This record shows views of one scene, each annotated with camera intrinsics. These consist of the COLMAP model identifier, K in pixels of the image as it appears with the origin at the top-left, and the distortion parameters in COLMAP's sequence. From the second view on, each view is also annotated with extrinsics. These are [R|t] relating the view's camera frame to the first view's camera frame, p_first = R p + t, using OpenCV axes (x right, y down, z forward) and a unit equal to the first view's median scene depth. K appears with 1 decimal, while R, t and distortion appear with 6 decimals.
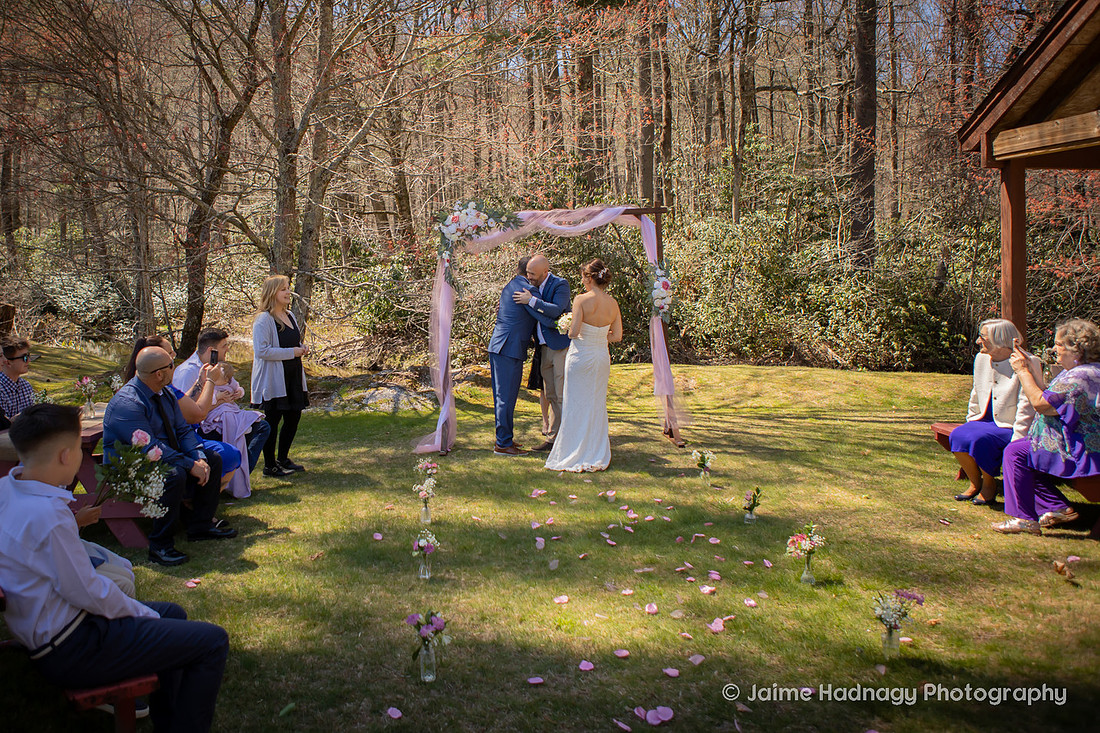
lens RADIAL K [[925.8, 0, 445.2], [0, 925.8, 290.3], [0, 0, 1]] dist [-0.107701, 0.080949]
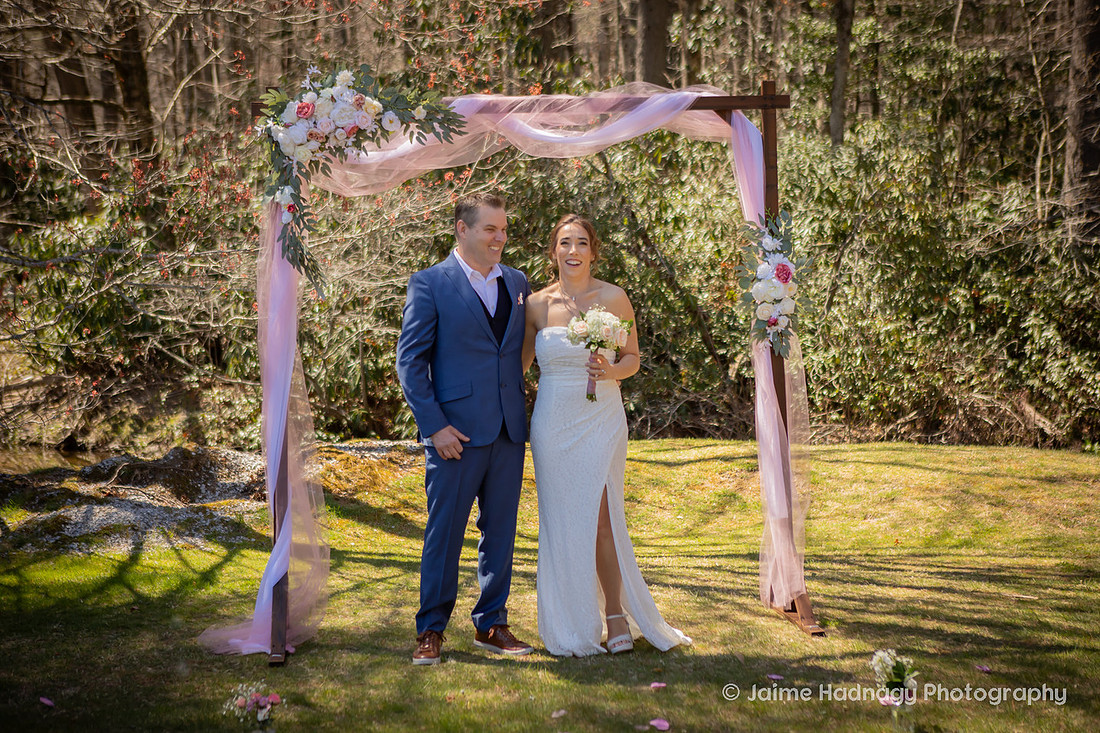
lens RADIAL K [[1907.5, 0, 568.7], [0, 1907.5, 369.3], [0, 0, 1]] dist [0.035827, 0.146377]
pose [[0.982671, 0.002863, 0.185337, -0.026331], [-0.011751, 0.998832, 0.046875, -0.000432], [-0.184986, -0.048240, 0.981556, 0.088439]]
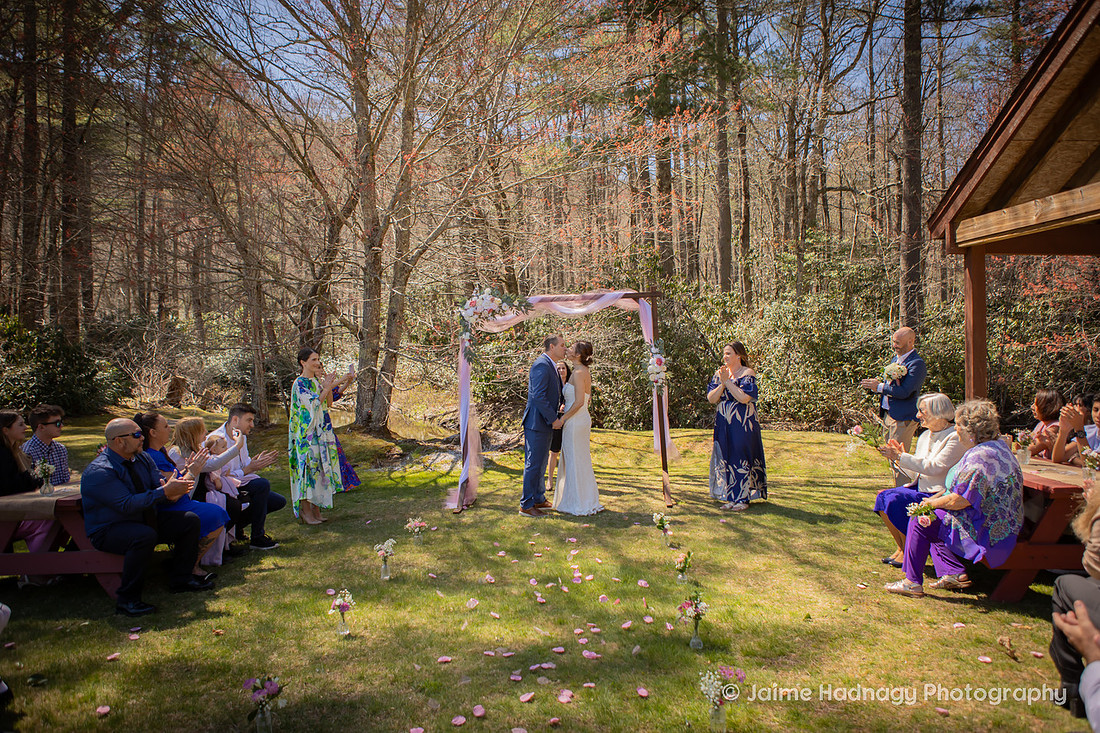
lens RADIAL K [[779.5, 0, 554.4], [0, 779.5, 362.7], [0, 0, 1]] dist [-0.101565, 0.071221]
pose [[0.999547, -0.002628, -0.029982, 0.111737], [0.002631, 0.999997, 0.000067, -0.003557], [0.029982, -0.000146, 0.999550, 0.043038]]
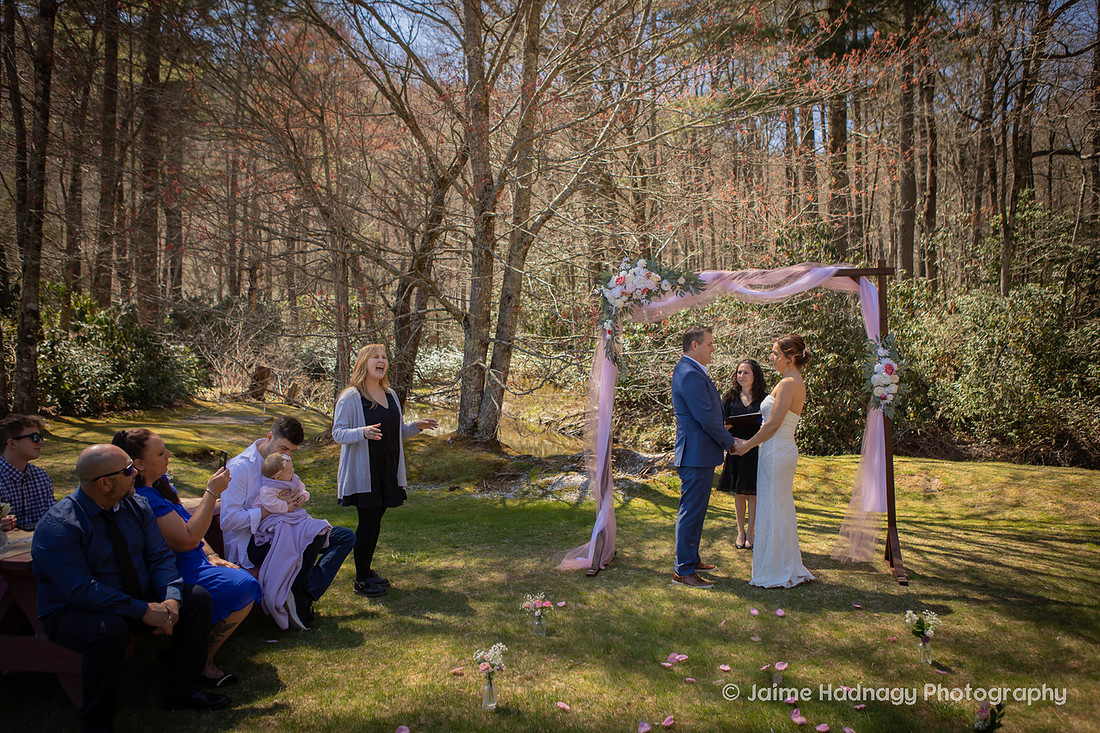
lens RADIAL K [[879.4, 0, 563.0], [0, 879.4, 361.1], [0, 0, 1]] dist [-0.095938, 0.096231]
pose [[0.985658, 0.022967, -0.167186, 0.073304], [-0.022415, 0.999735, 0.005188, -0.007651], [0.167261, -0.001366, 0.985912, 0.191575]]
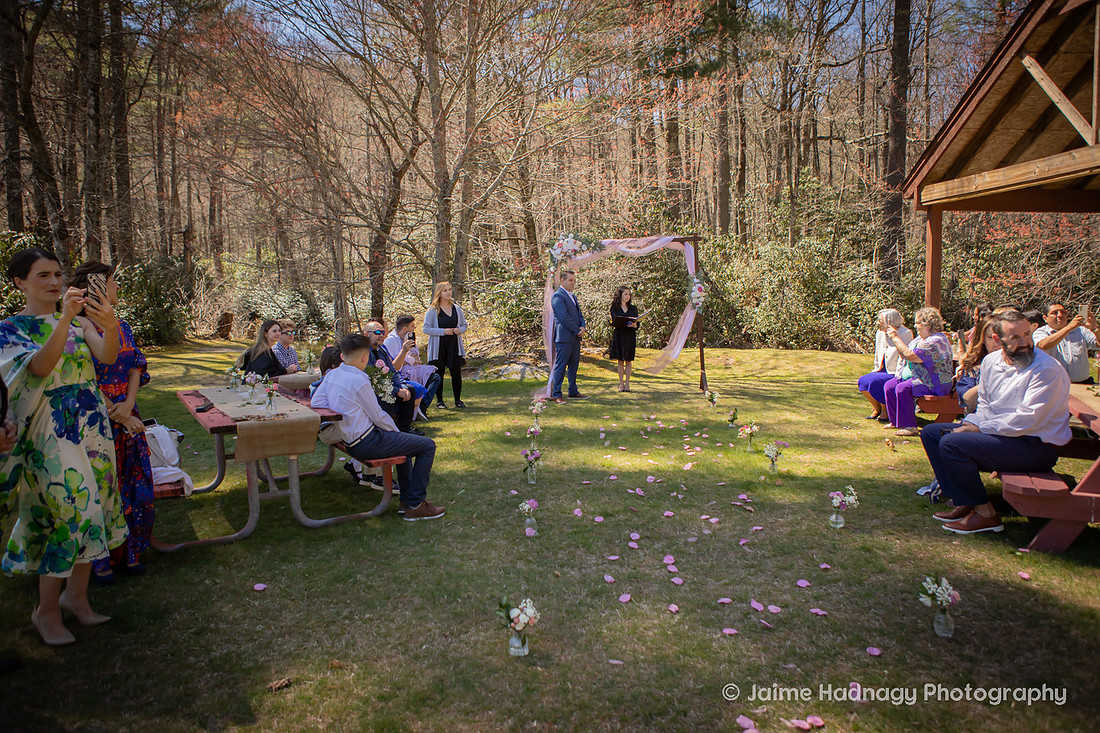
lens RADIAL K [[763.0, 0, 550.8], [0, 763.0, 362.2], [0, 0, 1]] dist [-0.101440, 0.070658]
pose [[0.999746, -0.000345, -0.022551, 0.019034], [0.002112, 0.996921, 0.078380, 0.012637], [0.022454, -0.078407, 0.996669, -0.198390]]
